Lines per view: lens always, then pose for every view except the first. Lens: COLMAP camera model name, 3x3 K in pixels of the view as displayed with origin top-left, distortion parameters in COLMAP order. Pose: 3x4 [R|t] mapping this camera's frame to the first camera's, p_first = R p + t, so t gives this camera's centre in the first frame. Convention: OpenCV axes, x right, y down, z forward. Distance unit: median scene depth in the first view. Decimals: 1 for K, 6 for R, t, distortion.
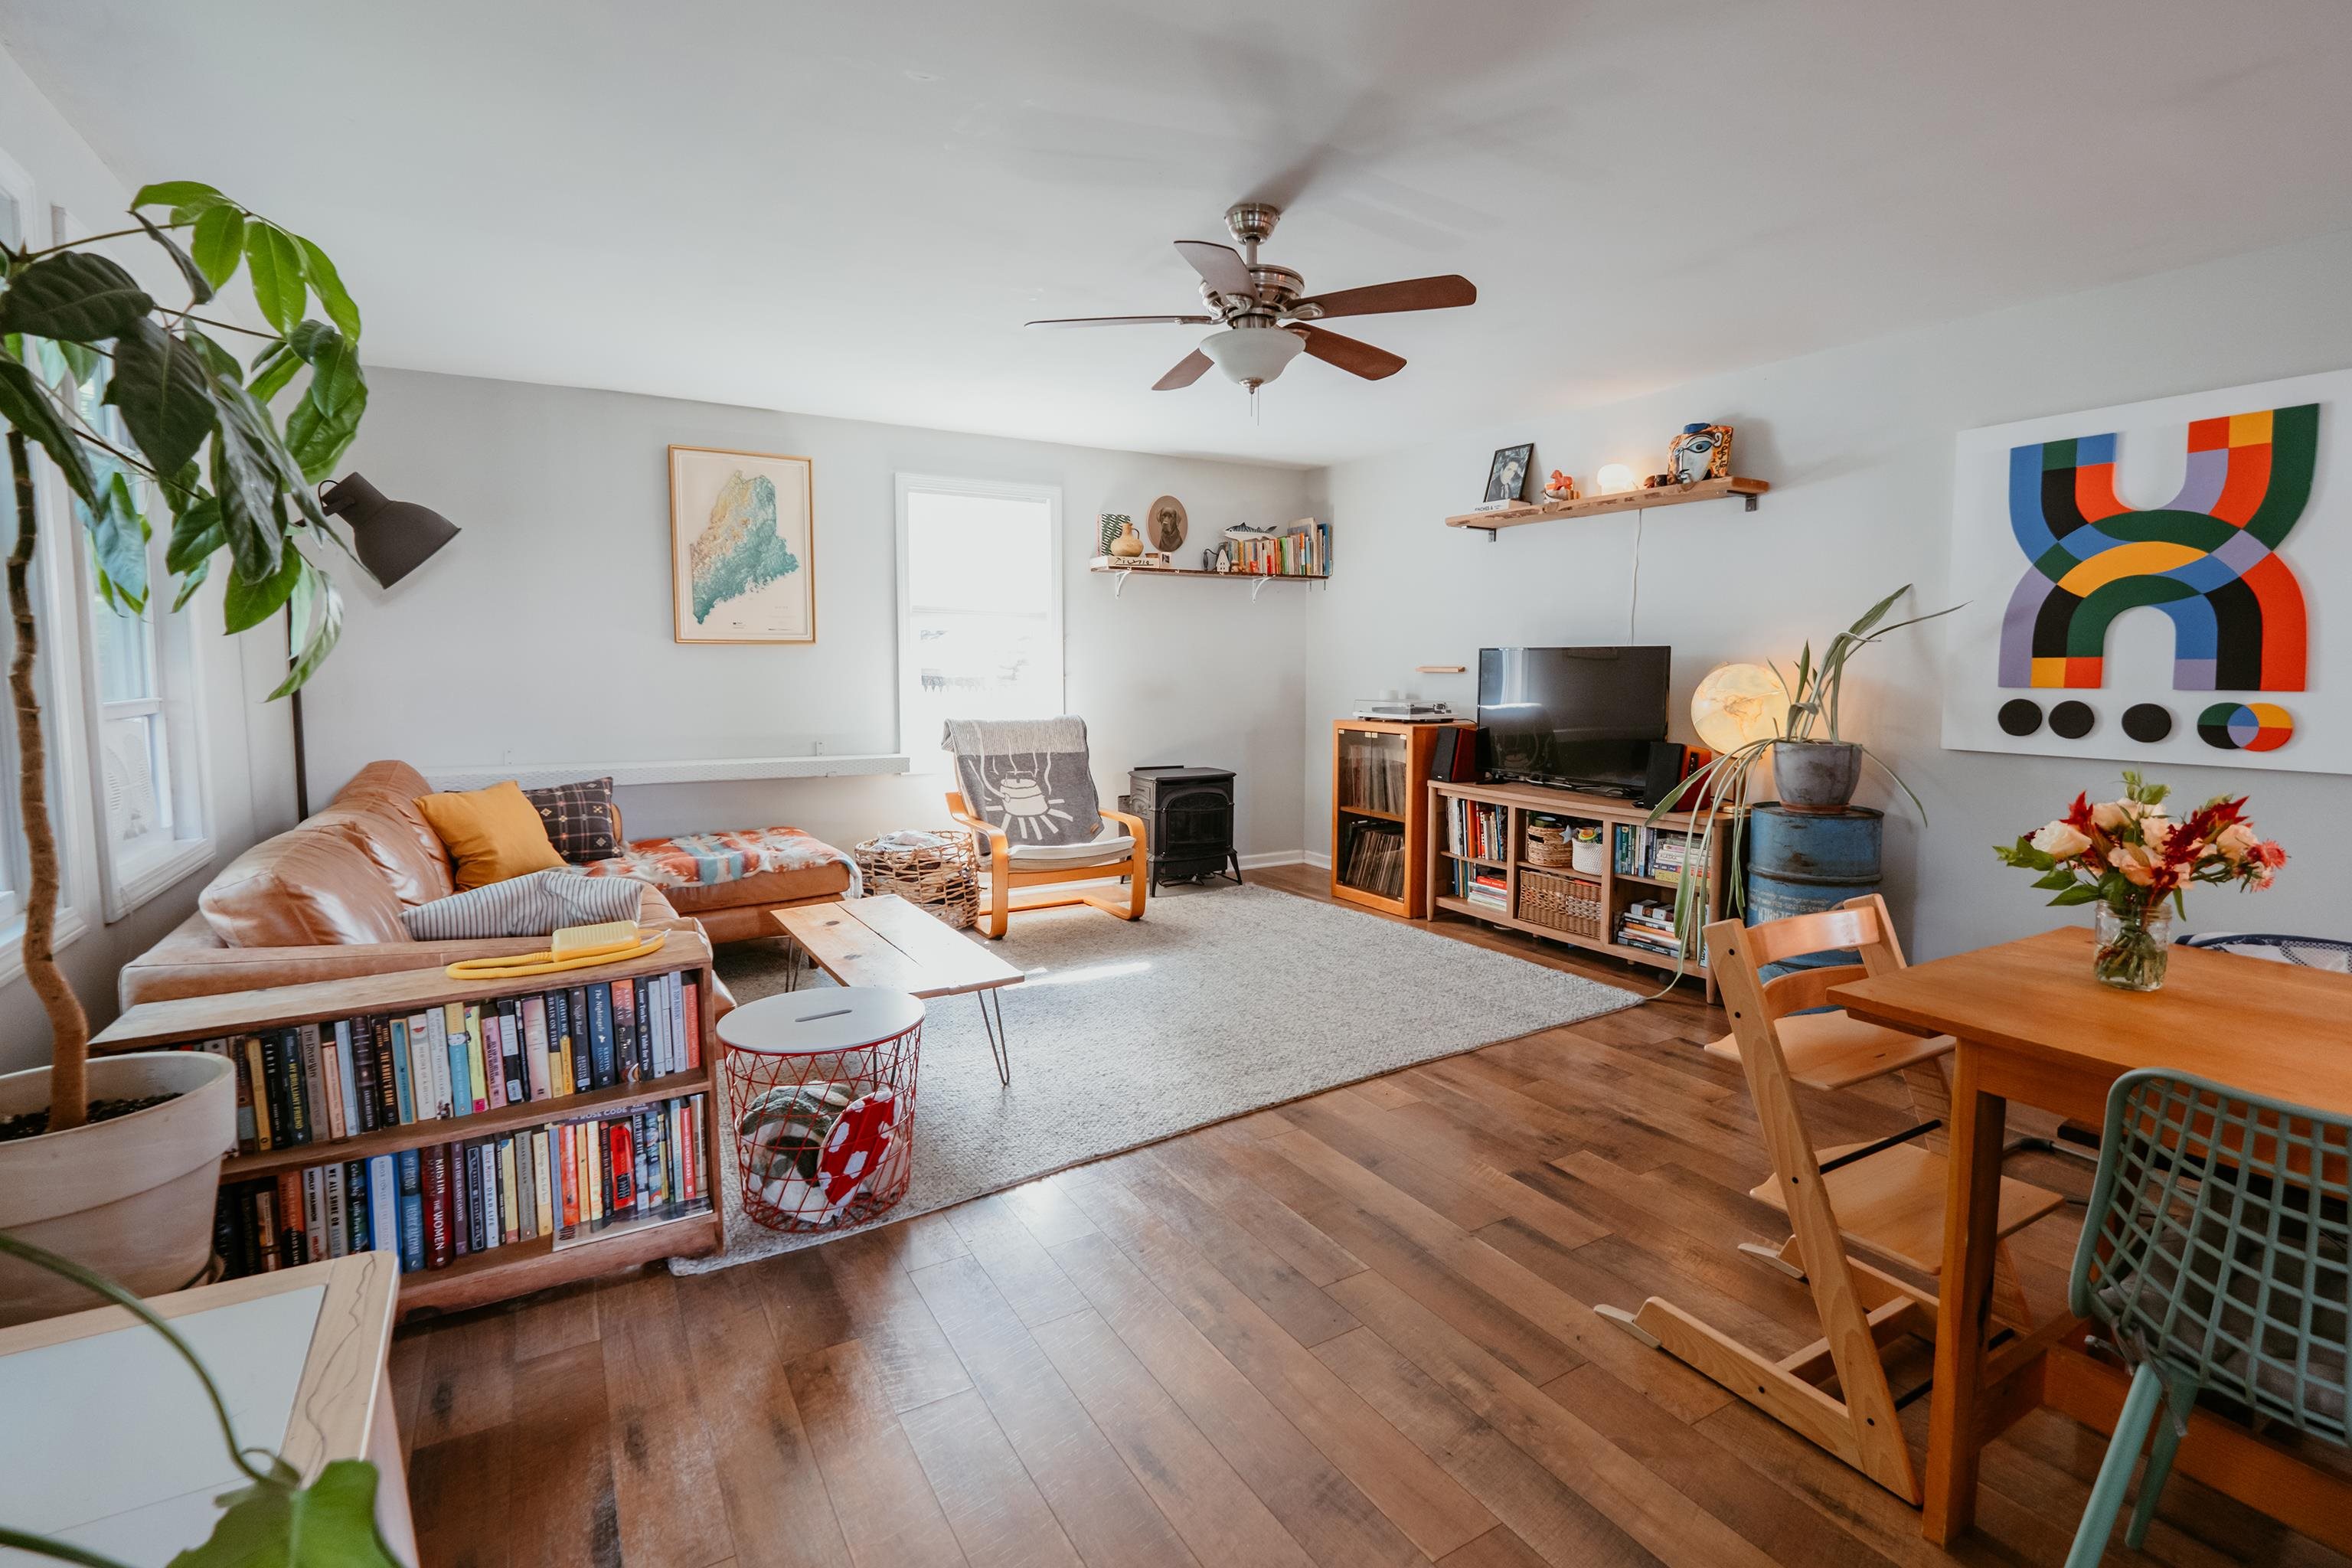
lens RADIAL K [[1055.8, 0, 1163.7], [0, 1055.8, 748.2], [0, 0, 1]] dist [-0.001127, -0.008004]
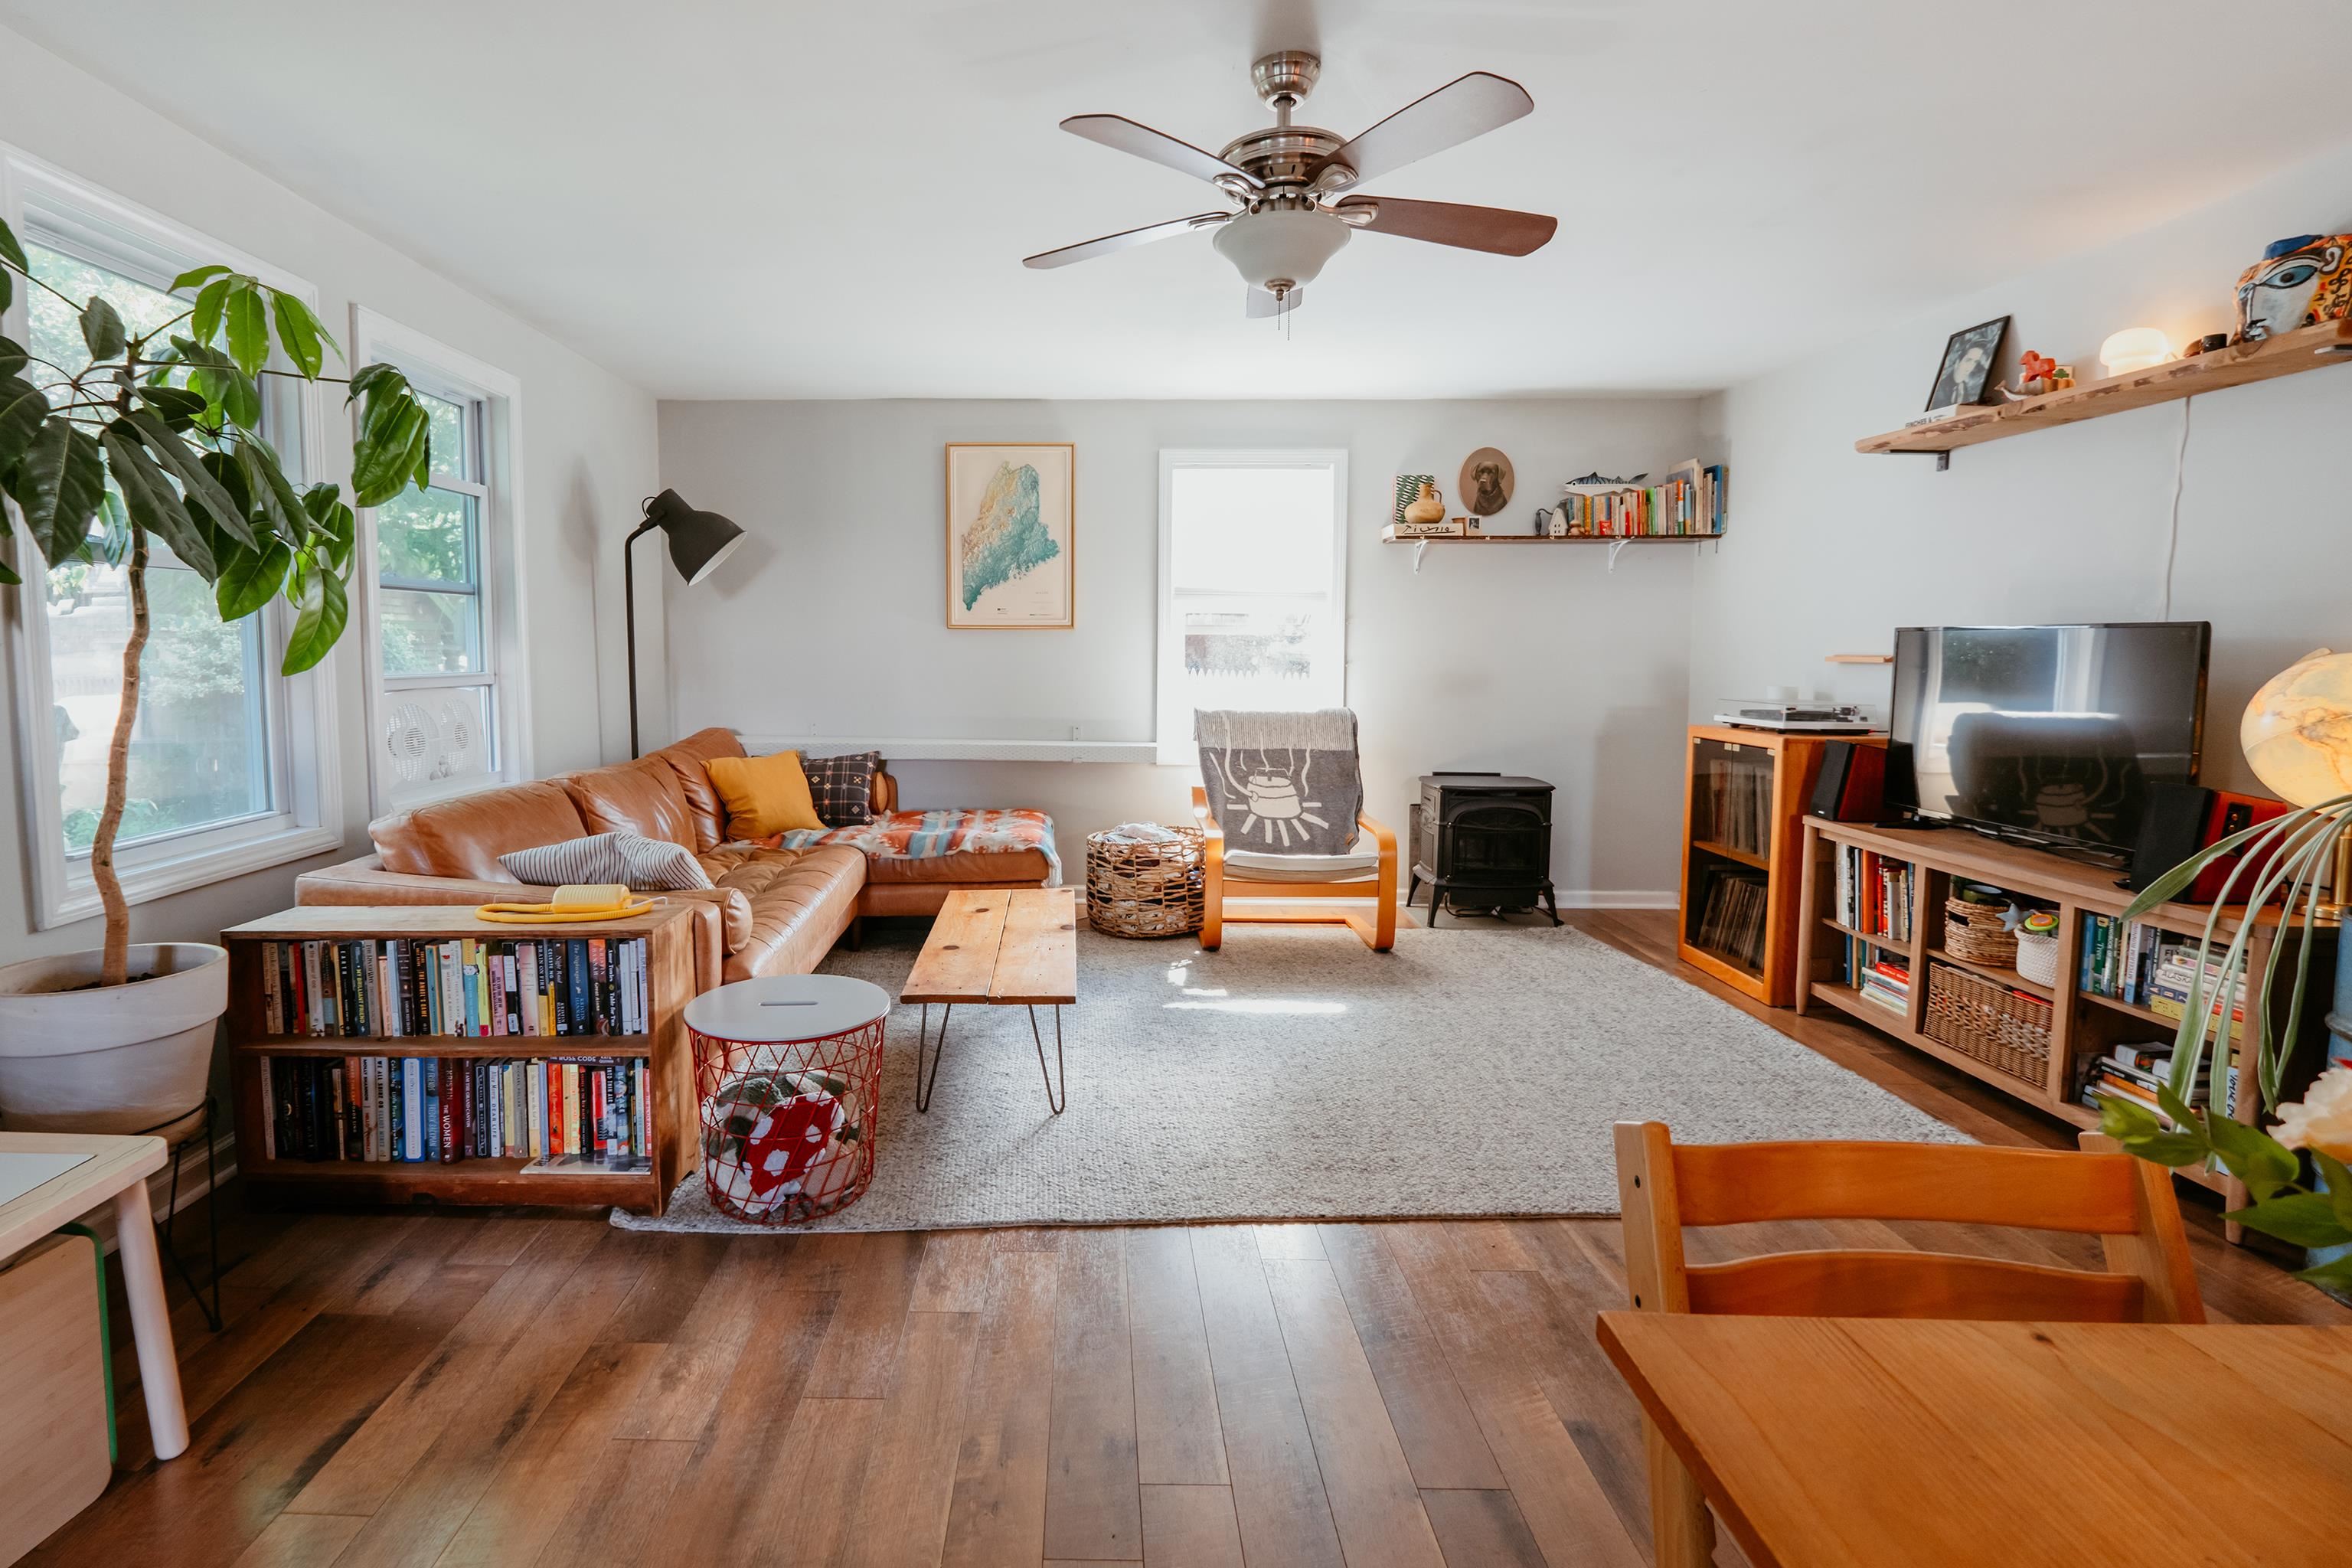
lens RADIAL K [[1071.6, 0, 1067.9], [0, 1071.6, 731.1], [0, 0, 1]] dist [0.000848, -0.008640]
pose [[0.855523, 0.041609, -0.516091, 0.216063], [-0.044280, 0.998994, 0.007139, -0.010171], [0.515868, 0.016745, 0.856504, 0.145677]]
